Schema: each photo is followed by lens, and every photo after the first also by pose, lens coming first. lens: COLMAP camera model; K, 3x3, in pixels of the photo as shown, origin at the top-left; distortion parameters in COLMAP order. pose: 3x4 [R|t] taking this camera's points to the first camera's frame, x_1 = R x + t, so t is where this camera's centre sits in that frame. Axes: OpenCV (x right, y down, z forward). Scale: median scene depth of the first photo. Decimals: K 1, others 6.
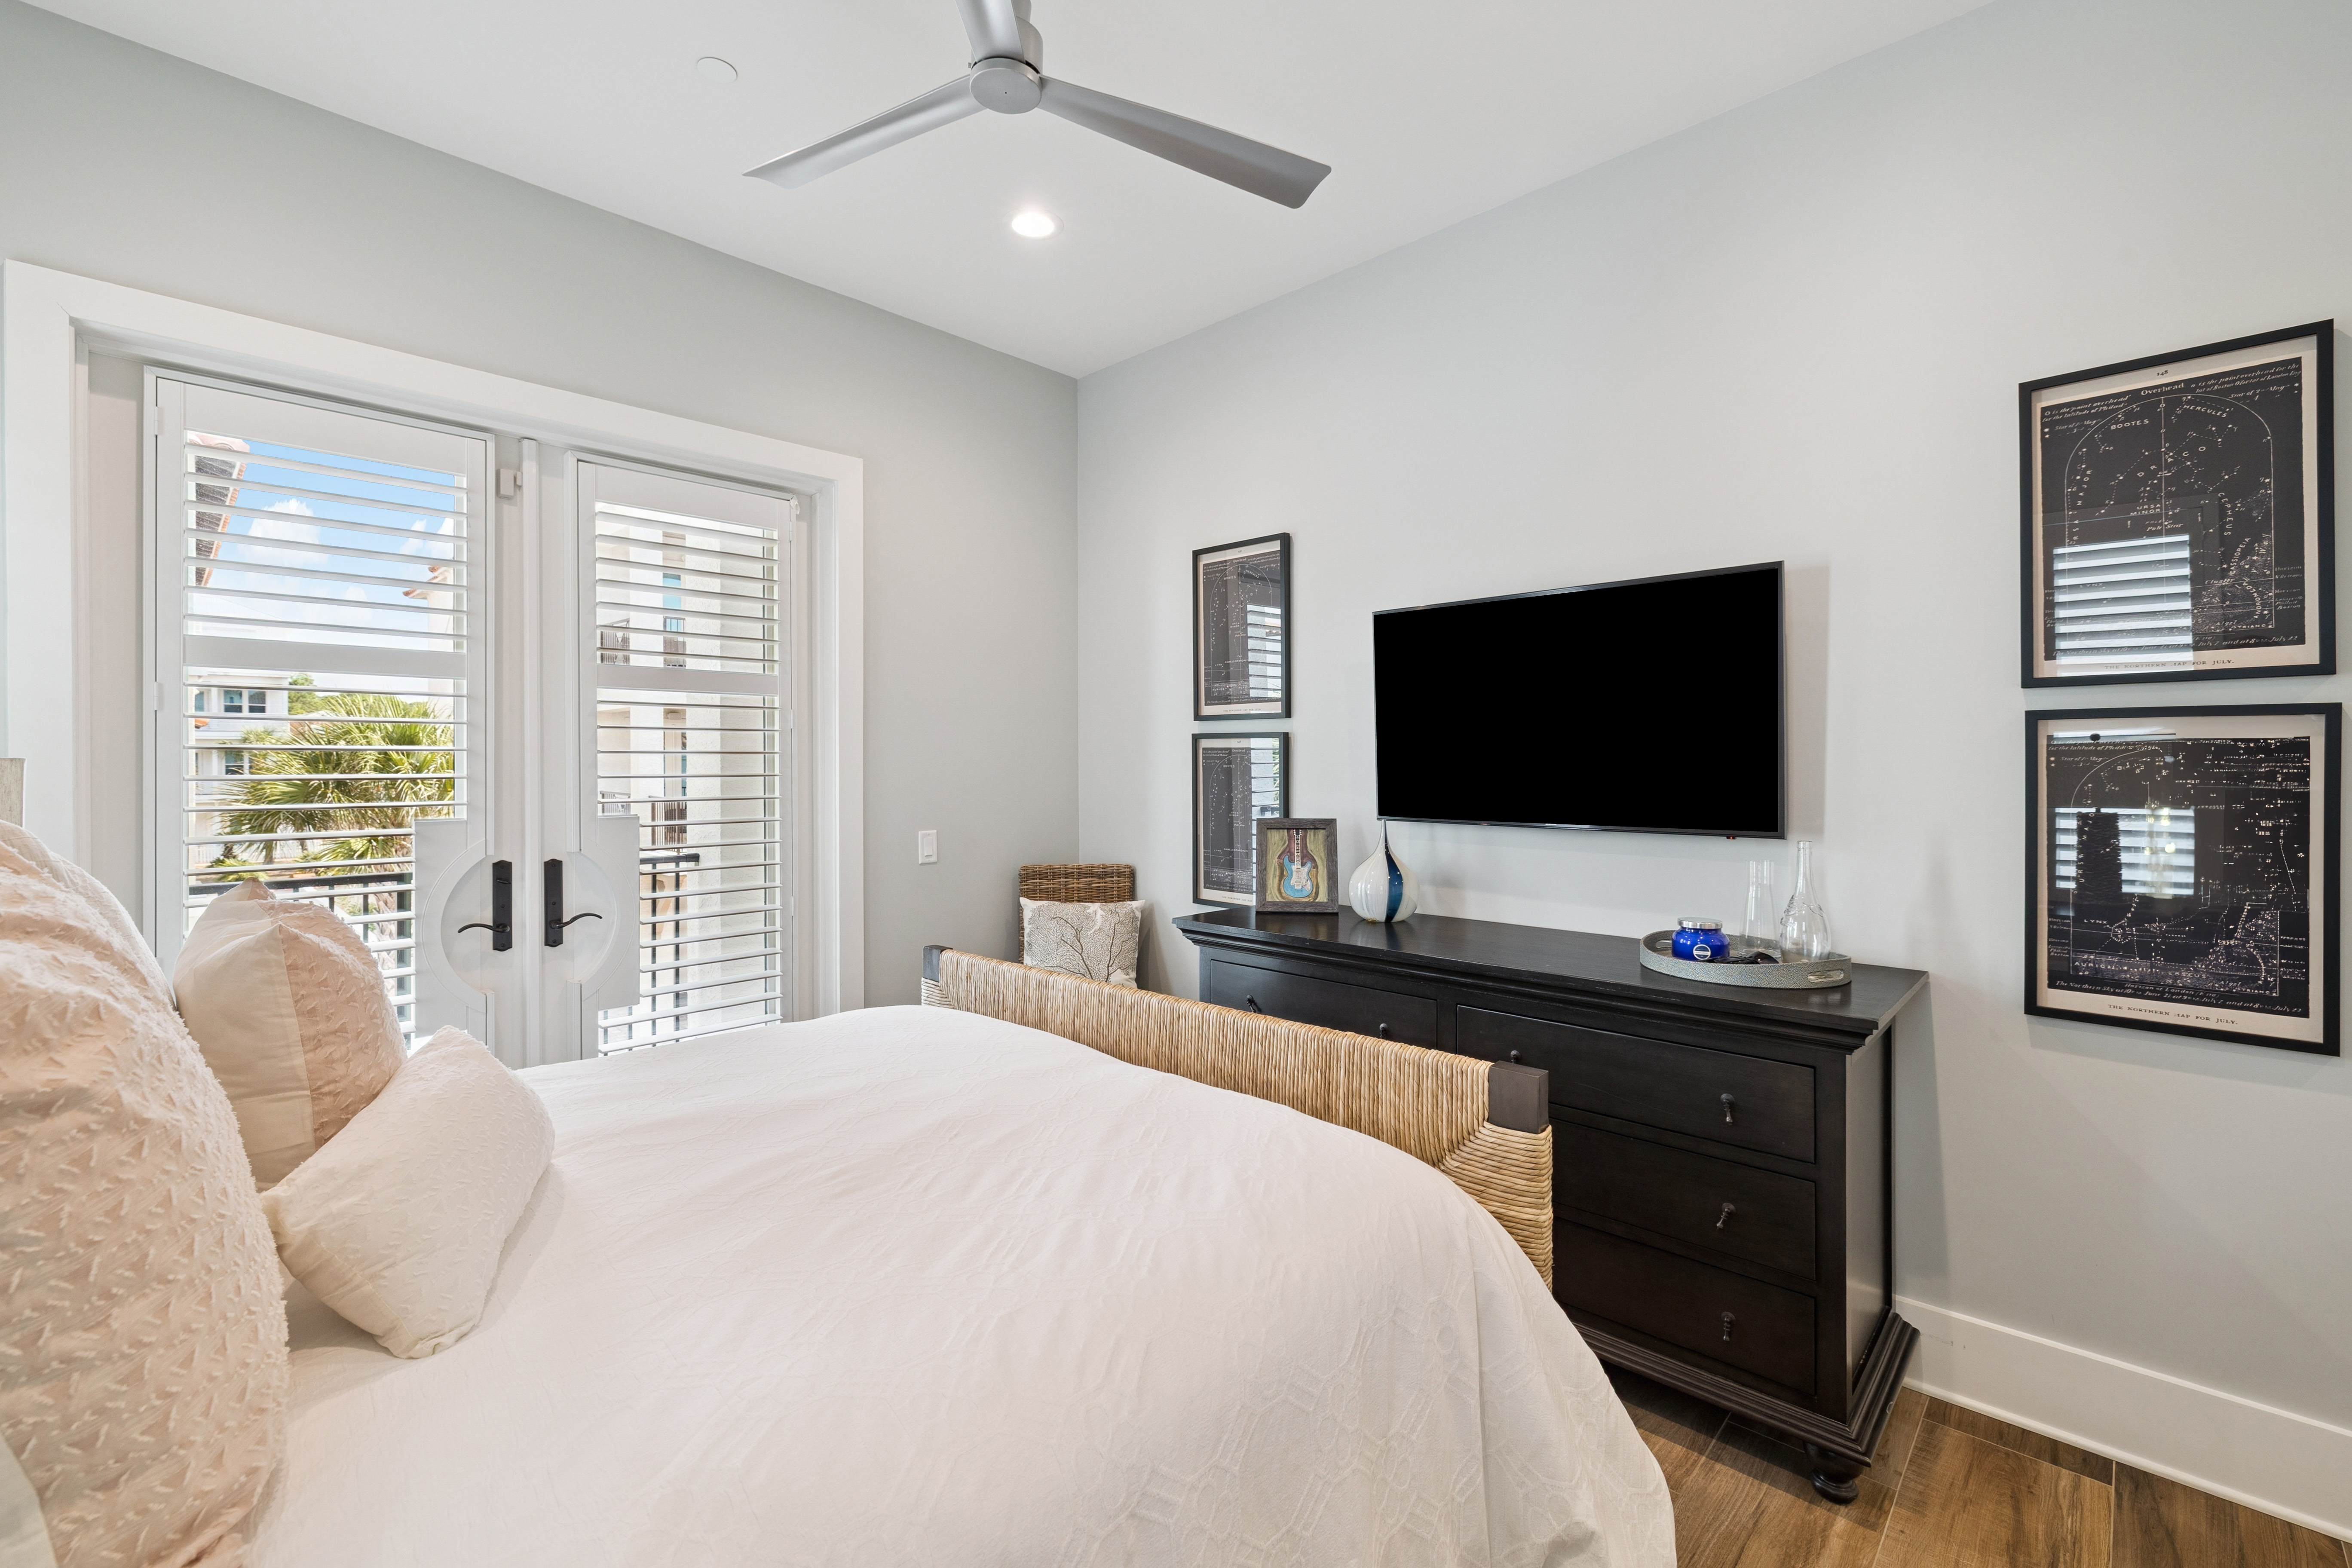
lens RADIAL K [[999.1, 0, 1182.1], [0, 999.1, 775.0], [0, 0, 1]] dist [-0.000099, -0.000187]
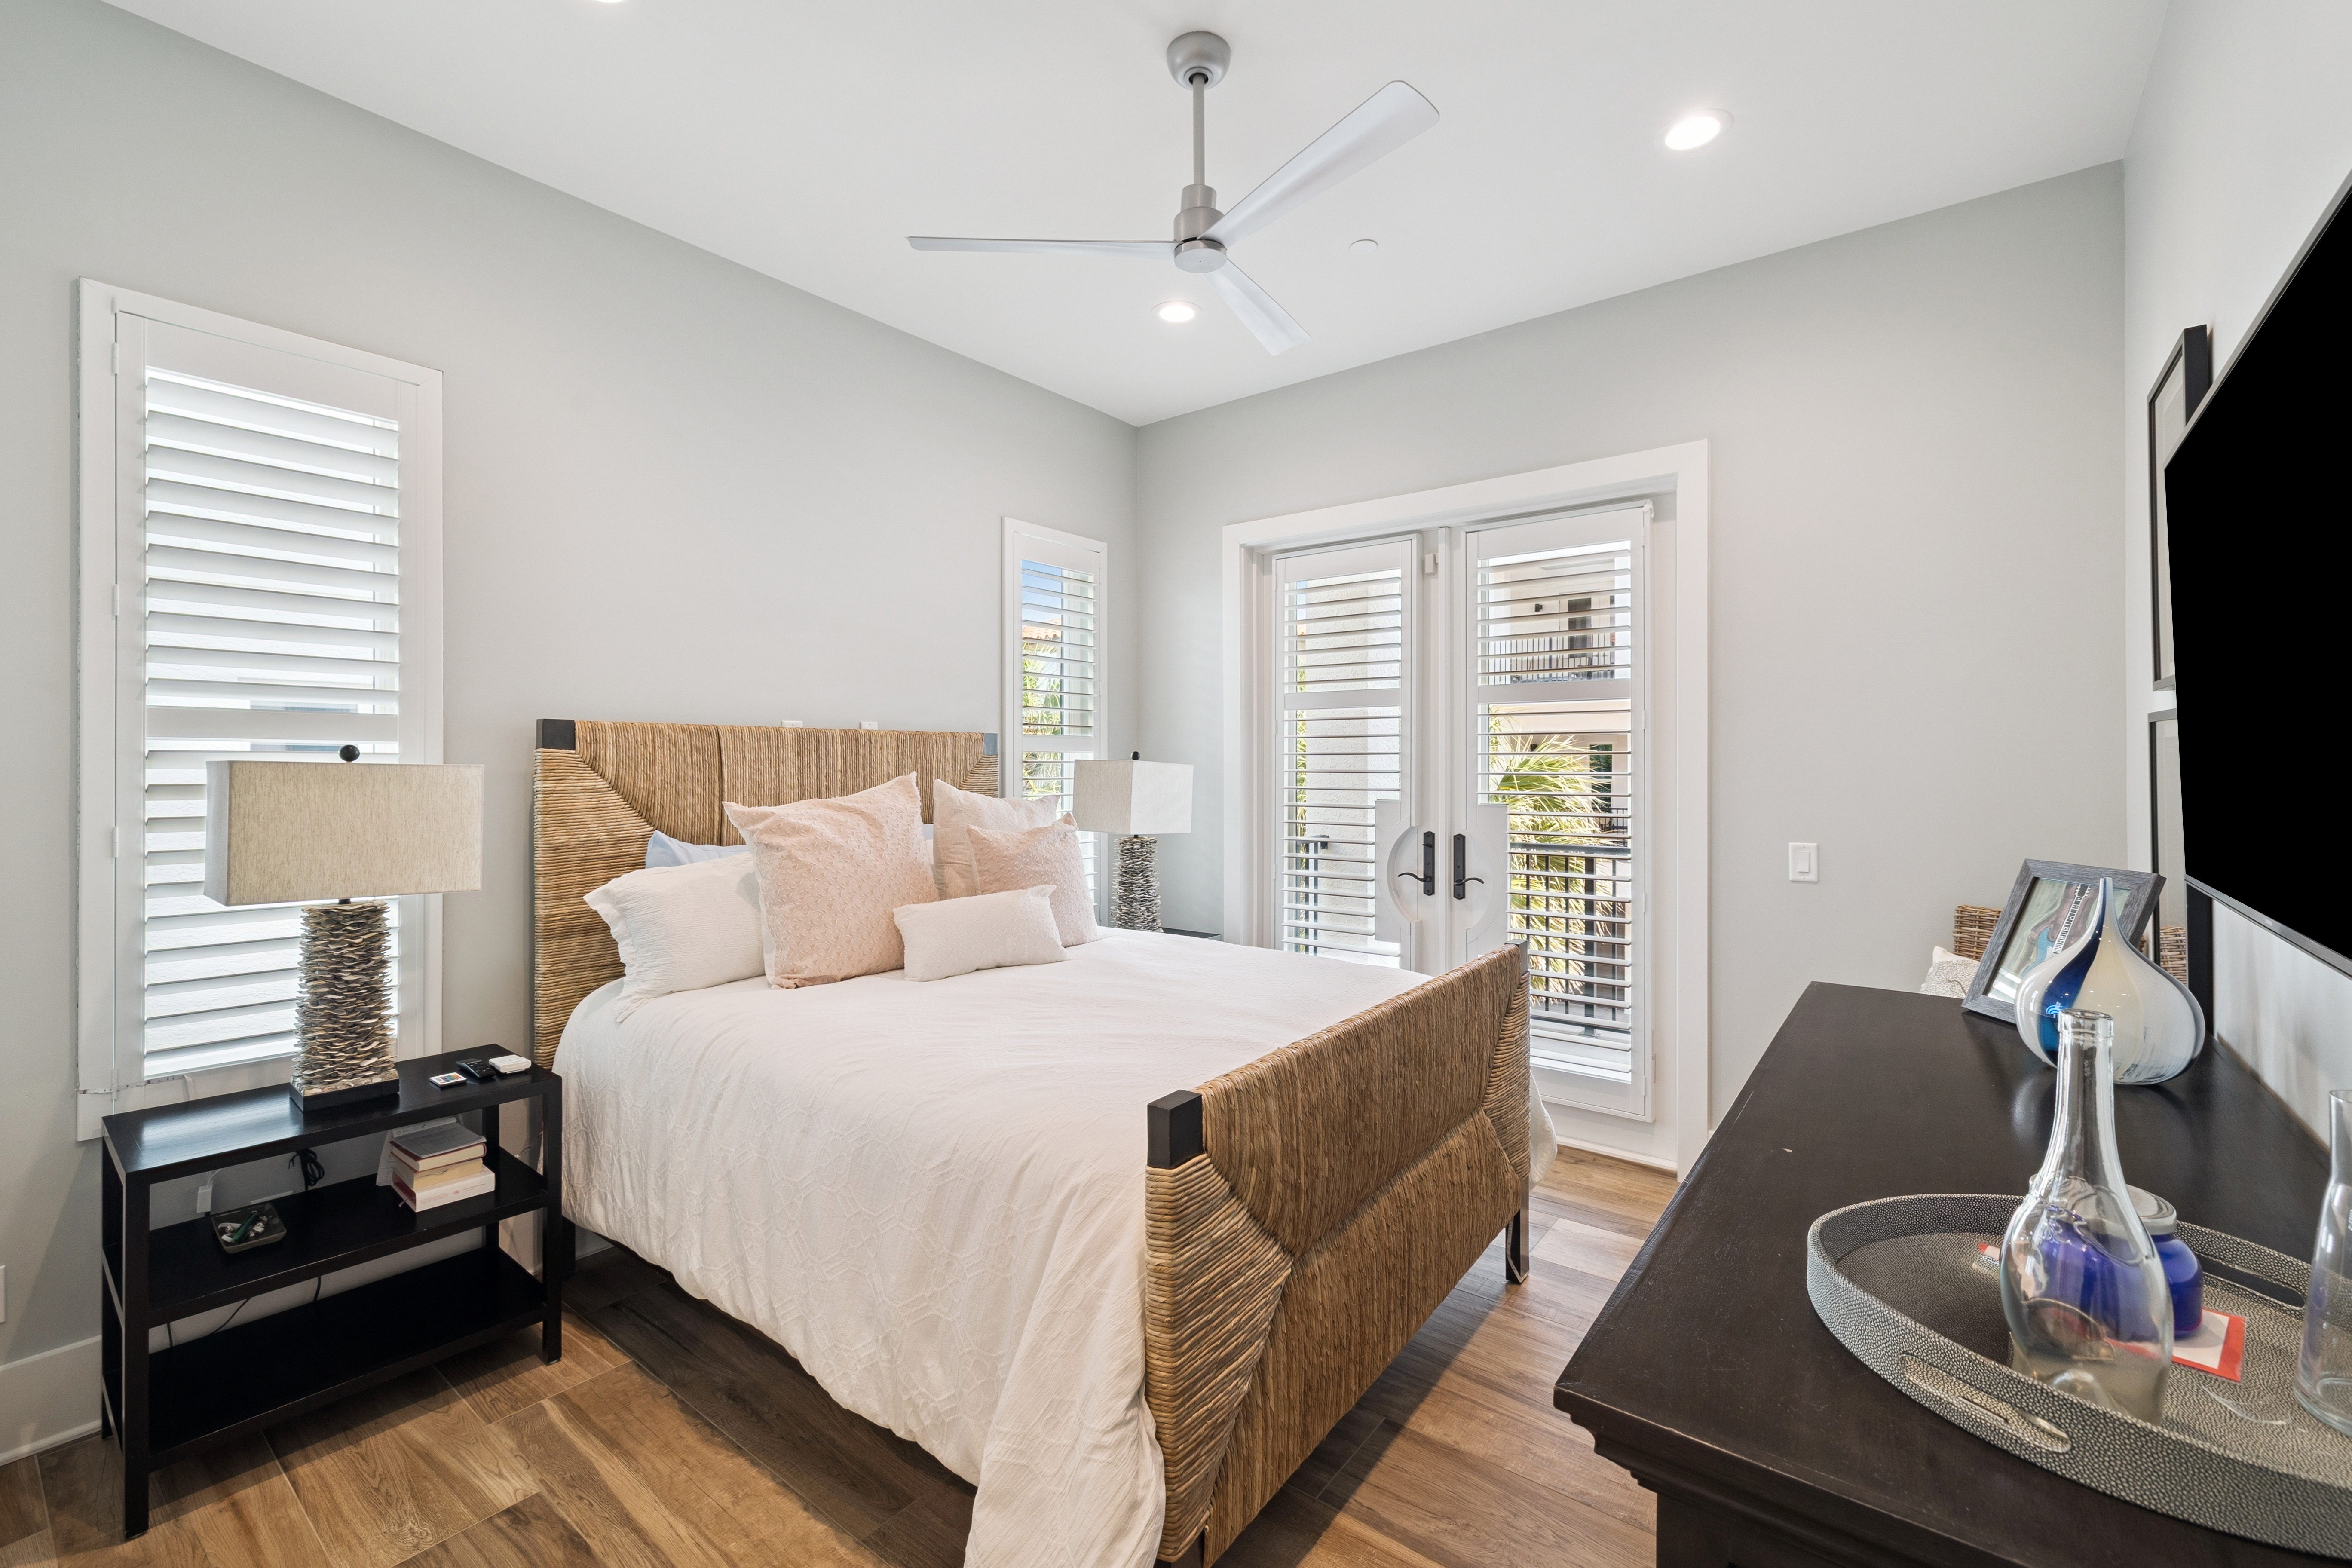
lens RADIAL K [[999.1, 0, 1182.1], [0, 999.1, 775.0], [0, 0, 1]] dist [-0.000099, -0.000187]
pose [[0.119712, 0.020198, -0.992603, 0.656570], [-0.007935, 0.999781, 0.019387, -0.018128], [0.992777, 0.005555, 0.119846, 0.464100]]
